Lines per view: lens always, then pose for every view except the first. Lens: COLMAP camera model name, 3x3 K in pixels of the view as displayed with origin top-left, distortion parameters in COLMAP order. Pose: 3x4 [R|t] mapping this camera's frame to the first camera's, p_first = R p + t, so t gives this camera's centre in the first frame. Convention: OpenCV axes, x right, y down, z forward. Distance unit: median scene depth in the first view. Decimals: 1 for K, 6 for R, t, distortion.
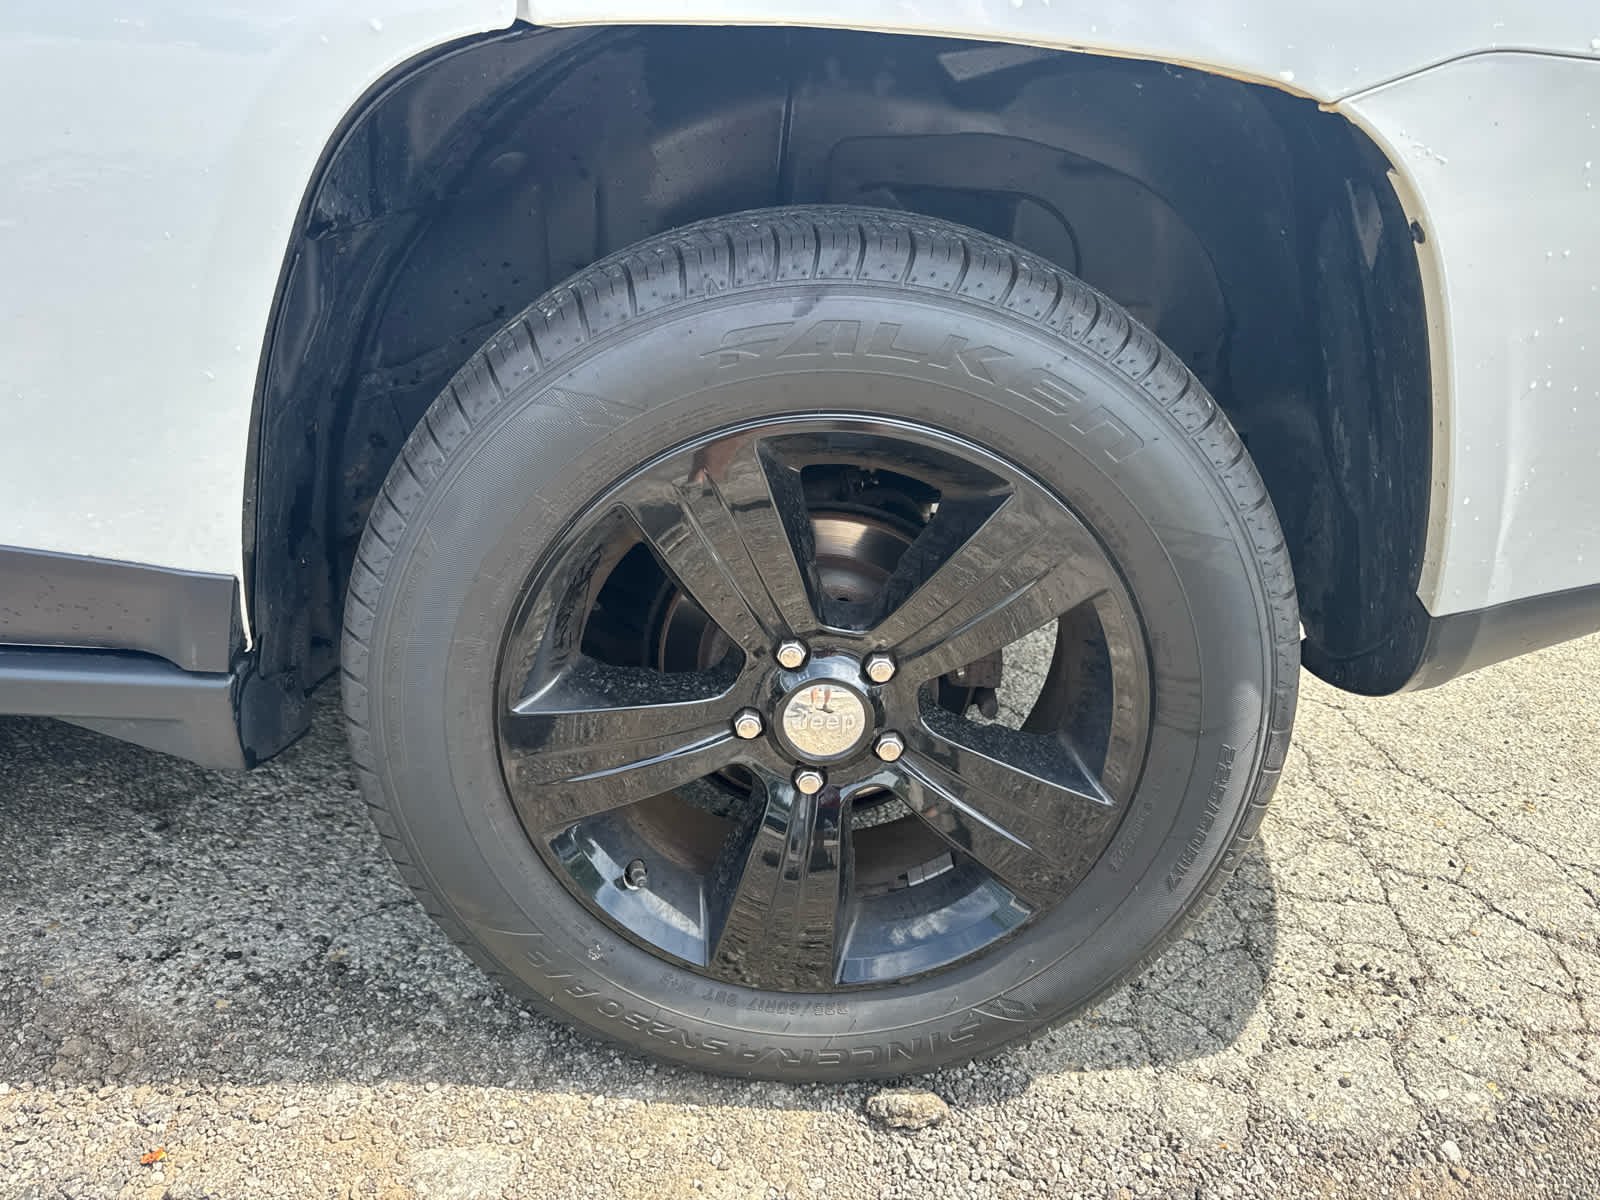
lens RADIAL K [[1136.0, 0, 800.0], [0, 1136.0, 600.0], [0, 0, 1]] dist [0.038174, -0.058545]
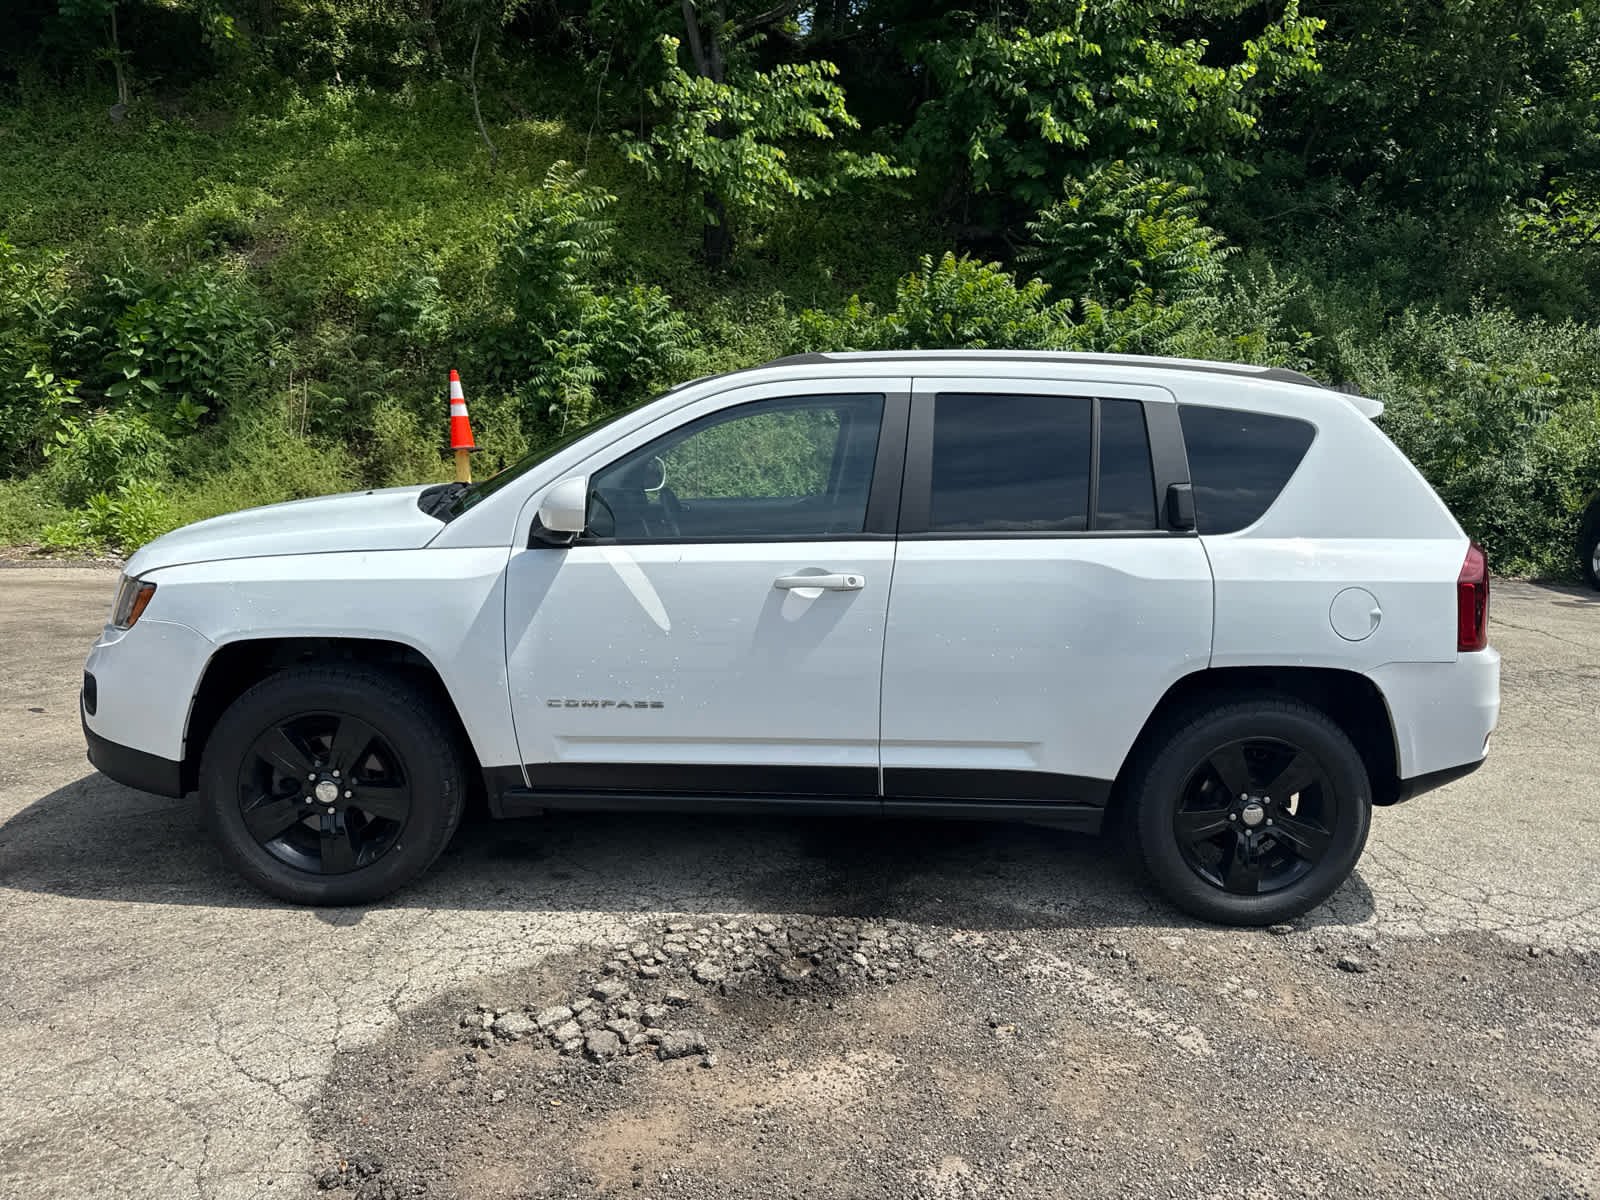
lens RADIAL K [[1139.0, 0, 800.0], [0, 1139.0, 600.0], [0, 0, 1]] dist [0.051854, -0.070873]
pose [[0.999217, -0.038145, 0.010498, -1.422223], [0.039559, 0.966784, -0.252514, 0.301740], [-0.000517, 0.252731, 0.967536, -2.760954]]
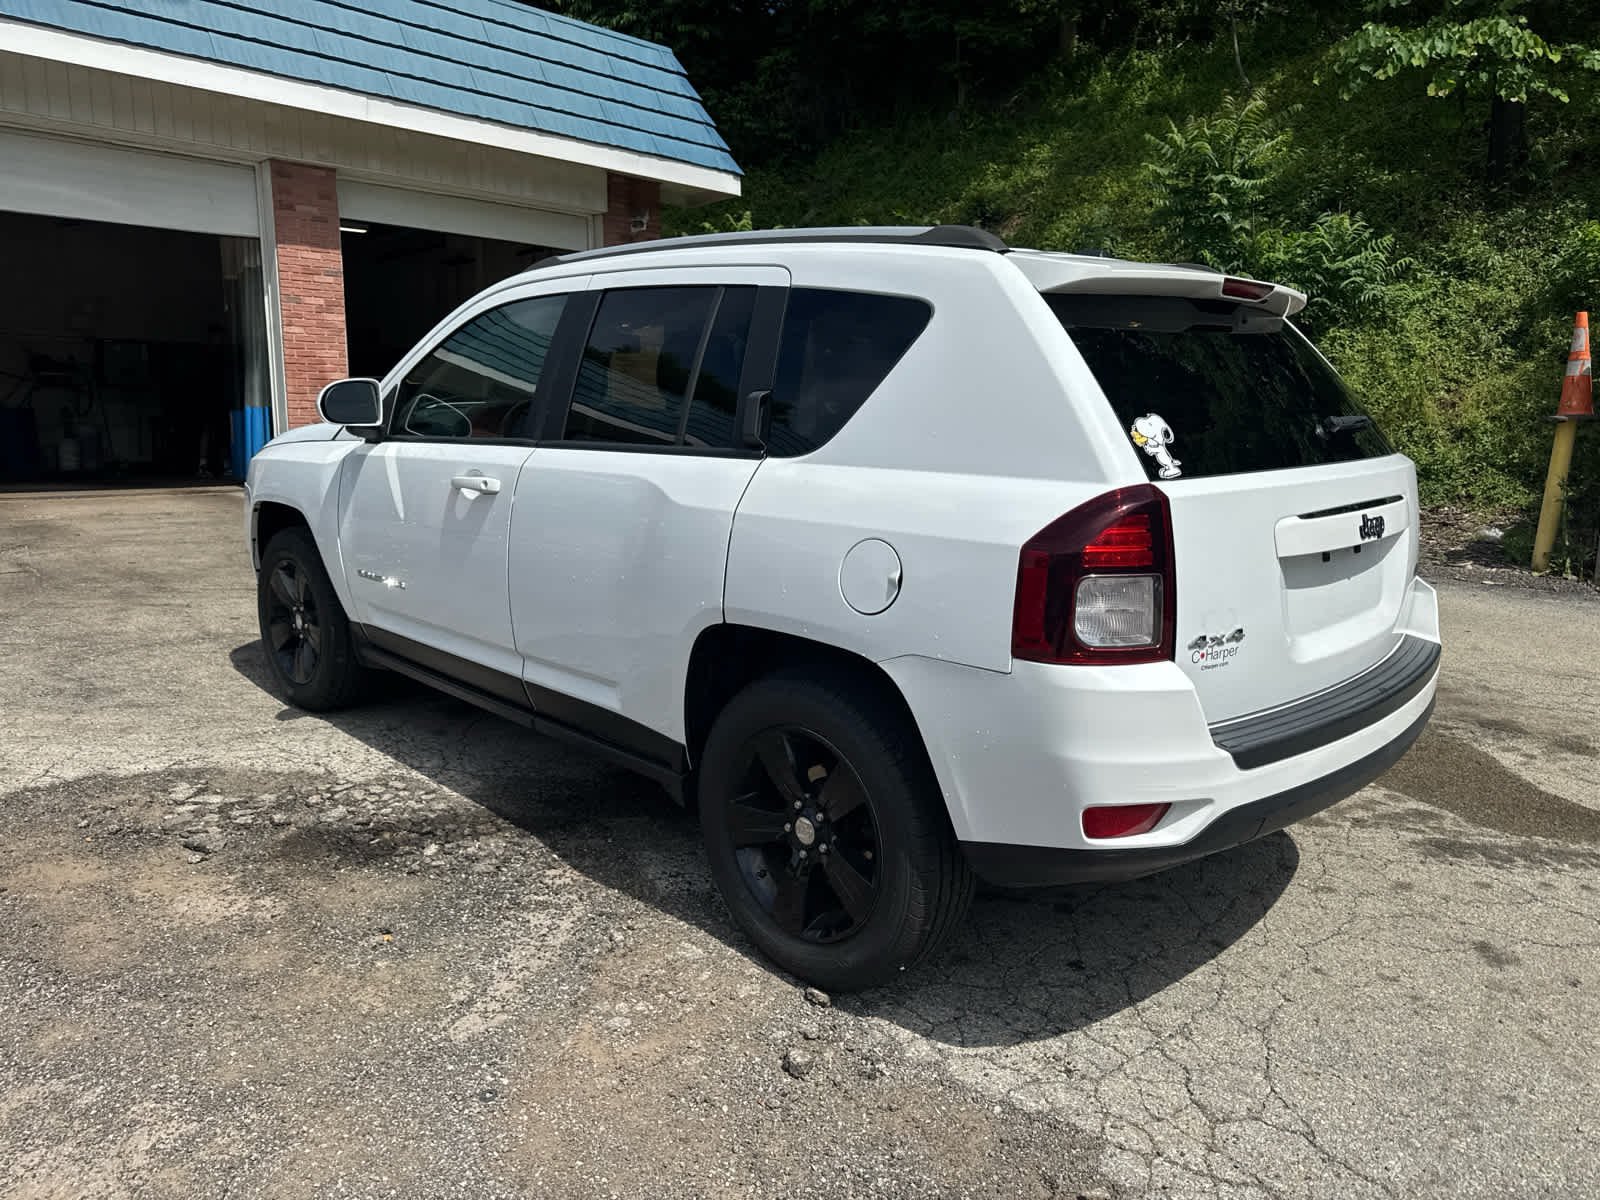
lens RADIAL K [[1139.0, 0, 800.0], [0, 1139.0, 600.0], [0, 0, 1]] dist [0.051854, -0.070873]
pose [[0.692466, 0.089712, -0.715851, 1.889580], [-0.263488, 0.955144, -0.135179, -0.060333], [0.671614, 0.282225, 0.685043, -1.098563]]
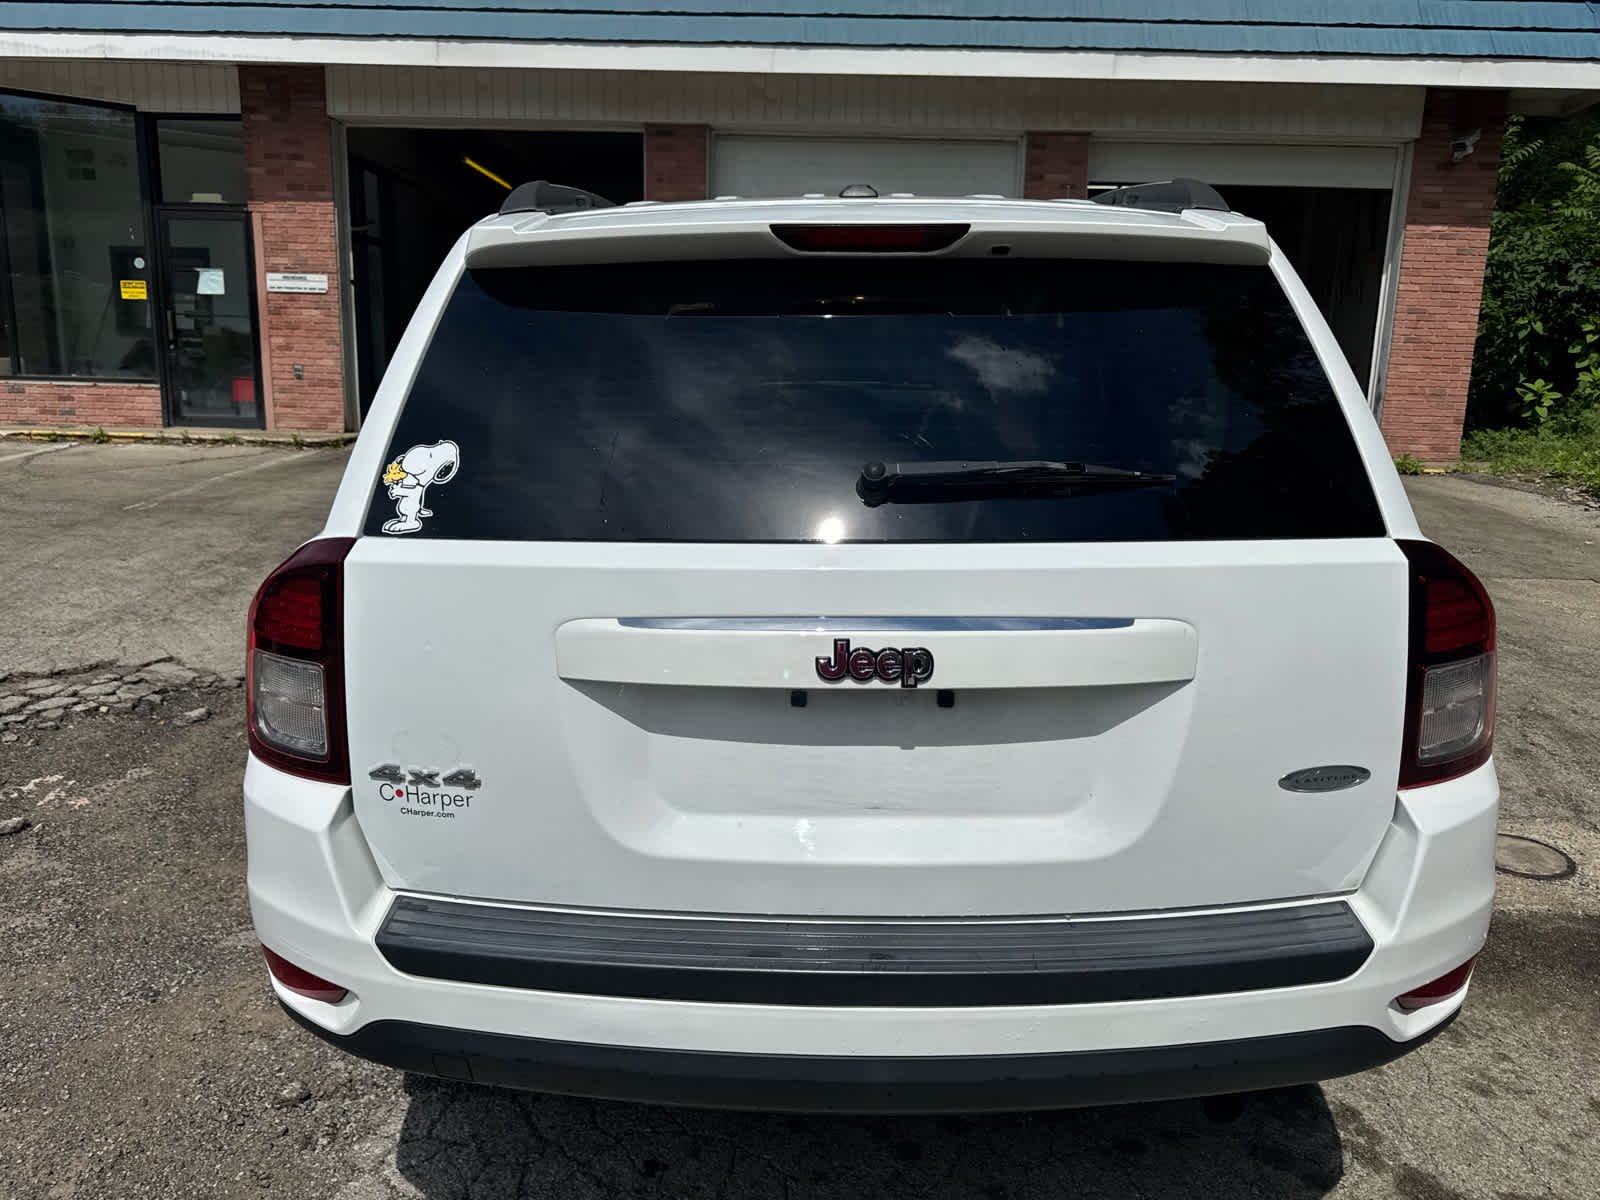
lens RADIAL K [[1136.0, 0, 800.0], [0, 1136.0, 600.0], [0, 0, 1]] dist [0.038174, -0.058545]
pose [[-0.046609, 0.176103, -0.983268, 2.291971], [-0.399854, 0.898747, 0.179919, -1.191370], [0.915393, 0.401550, 0.028526, 1.327627]]
